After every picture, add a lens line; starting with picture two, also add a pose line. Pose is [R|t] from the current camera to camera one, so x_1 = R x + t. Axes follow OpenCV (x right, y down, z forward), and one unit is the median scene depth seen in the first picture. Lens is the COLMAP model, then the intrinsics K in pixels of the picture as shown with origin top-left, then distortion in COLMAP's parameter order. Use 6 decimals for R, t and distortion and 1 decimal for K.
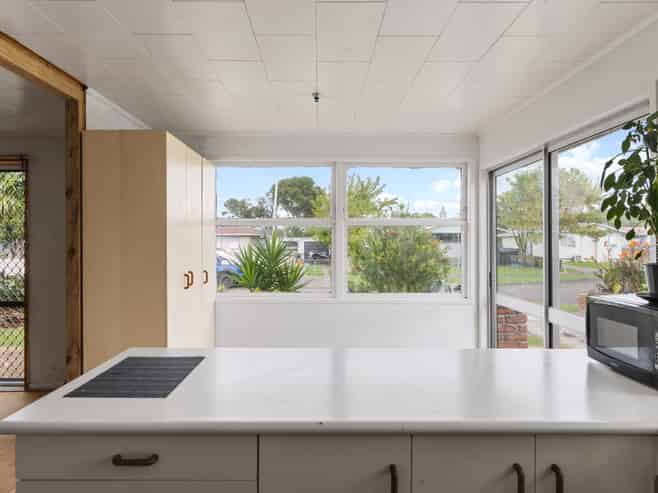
lens RADIAL K [[450.9, 0, 329.0], [0, 450.9, 246.5], [0, 0, 1]] dist [-0.004811, -0.002604]
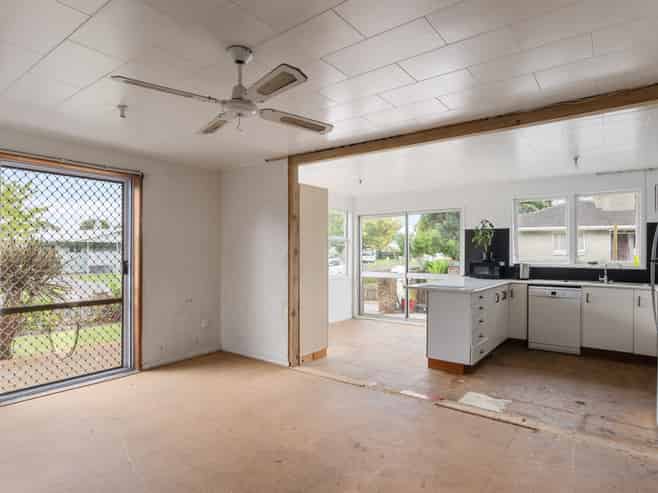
lens RADIAL K [[389.4, 0, 329.0], [0, 389.4, 246.5], [0, 0, 1]] dist [-0.001414, -0.000725]
pose [[0.604852, 0.014688, 0.796202, -1.410453], [0.003991, 0.999761, -0.021475, 0.020139], [-0.796328, 0.016167, 0.604649, -0.016347]]
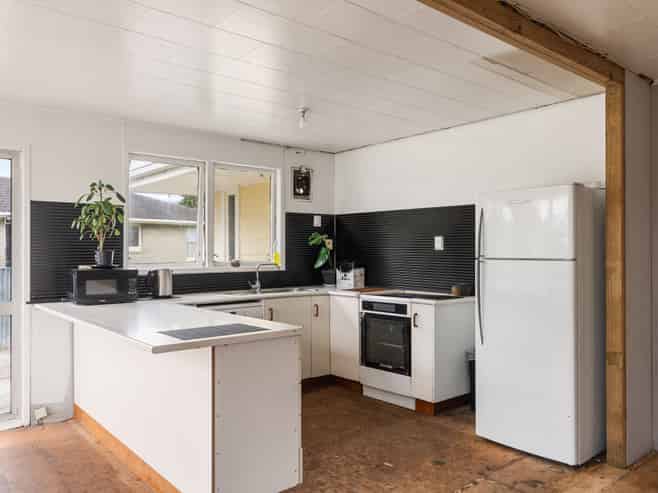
lens RADIAL K [[514.0, 0, 329.0], [0, 514.0, 246.5], [0, 0, 1]] dist [-0.005573, -0.002669]
pose [[-0.641973, 0.006573, 0.766699, -0.812454], [0.012763, 0.999916, 0.002114, 0.006630], [-0.766621, 0.011143, -0.642003, 0.807970]]
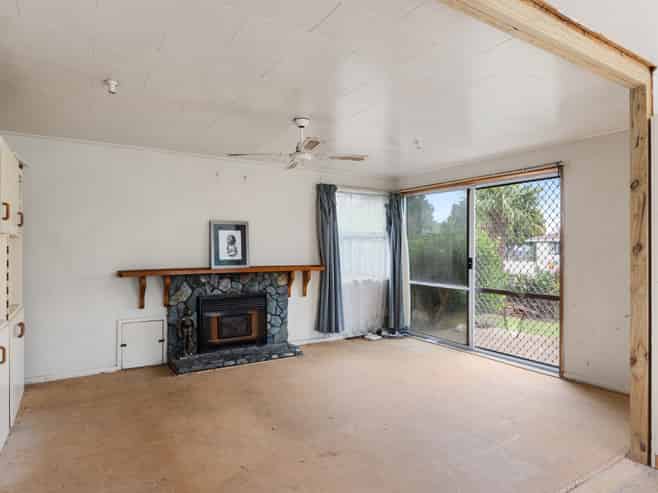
lens RADIAL K [[402.2, 0, 329.0], [0, 402.2, 246.5], [0, 0, 1]] dist [-0.001785, -0.000358]
pose [[0.526966, -0.006992, -0.849858, -0.170782], [-0.005290, 0.999920, -0.011507, 0.019787], [0.849870, 0.010559, 0.526887, 0.006745]]
